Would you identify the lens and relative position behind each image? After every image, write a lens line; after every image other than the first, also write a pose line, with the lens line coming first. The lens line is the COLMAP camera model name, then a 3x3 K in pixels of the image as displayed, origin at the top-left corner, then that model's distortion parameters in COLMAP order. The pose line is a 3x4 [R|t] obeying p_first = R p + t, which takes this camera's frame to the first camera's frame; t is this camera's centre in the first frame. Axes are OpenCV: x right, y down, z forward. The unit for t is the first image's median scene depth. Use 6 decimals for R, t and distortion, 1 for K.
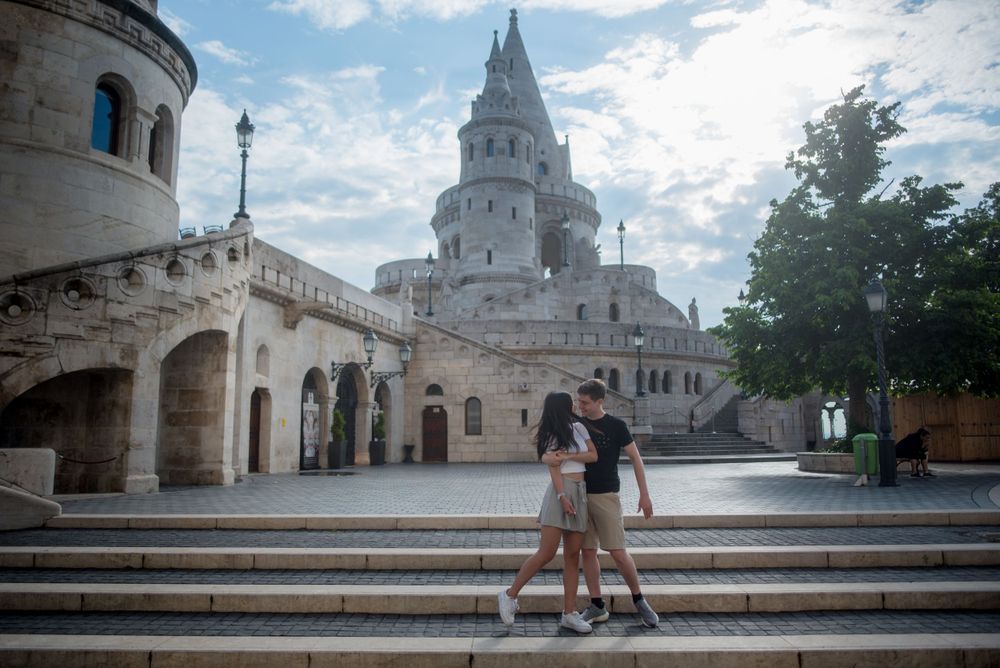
lens RADIAL K [[694.2, 0, 502.4], [0, 694.2, 344.8], [0, 0, 1]] dist [-0.031845, 0.002496]
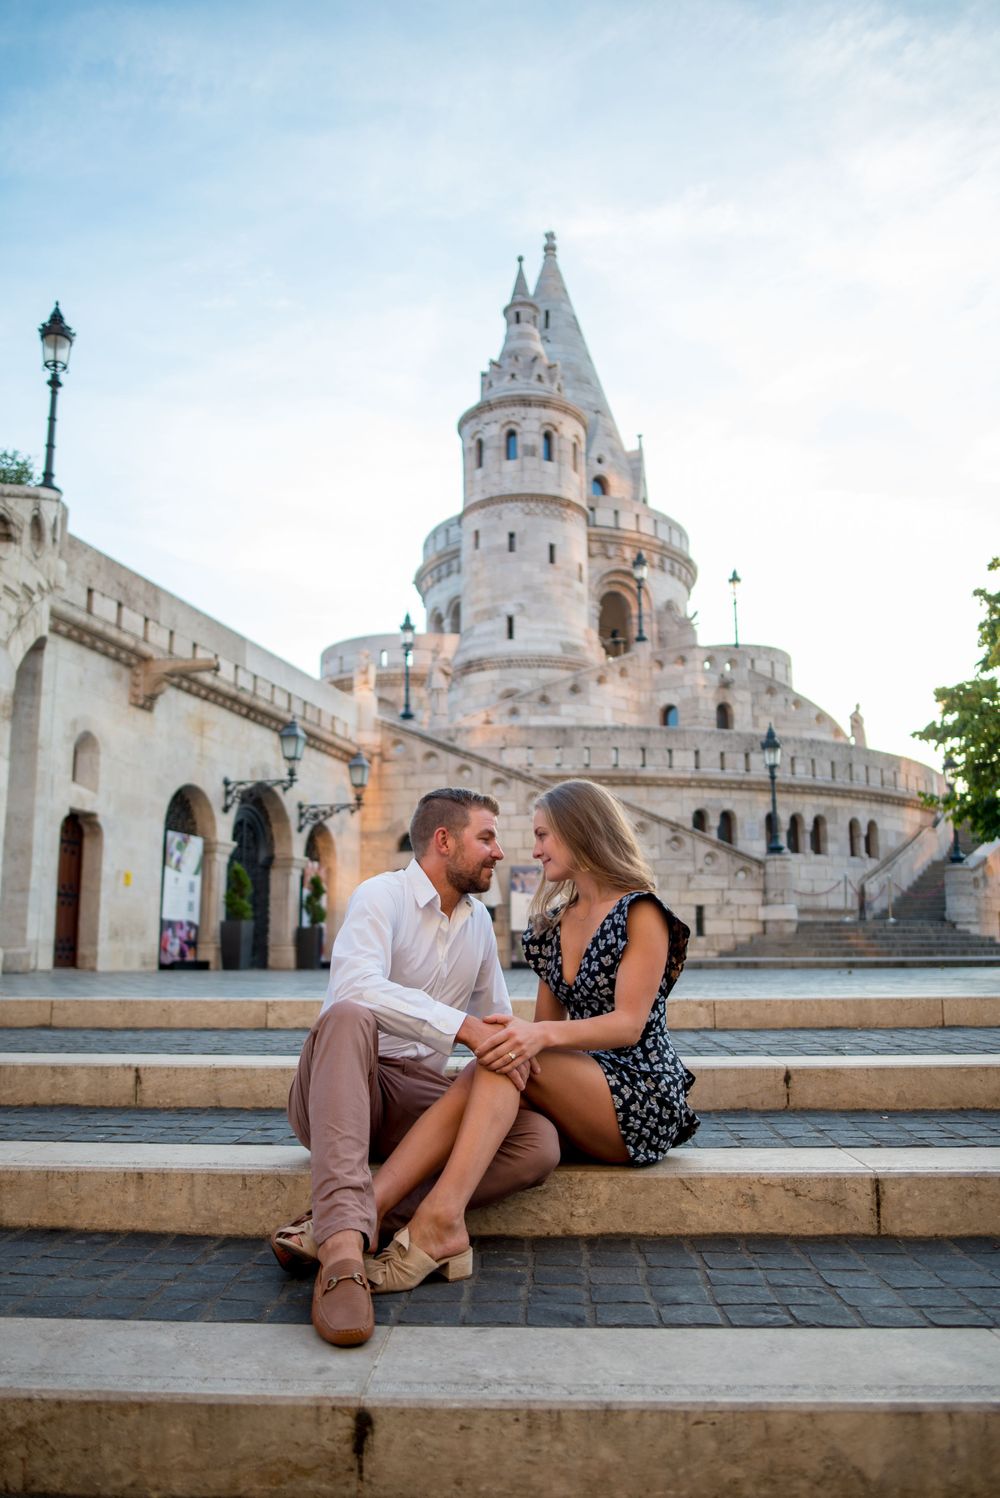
lens RADIAL K [[1040.0, 0, 507.1], [0, 1040.0, 816.5], [0, 0, 1]] dist [-0.031845, 0.002496]
pose [[0.999617, -0.002239, -0.027572, 0.002624], [0.001806, 0.999875, -0.015734, 0.049939], [0.027603, 0.015678, 0.999496, 0.127927]]
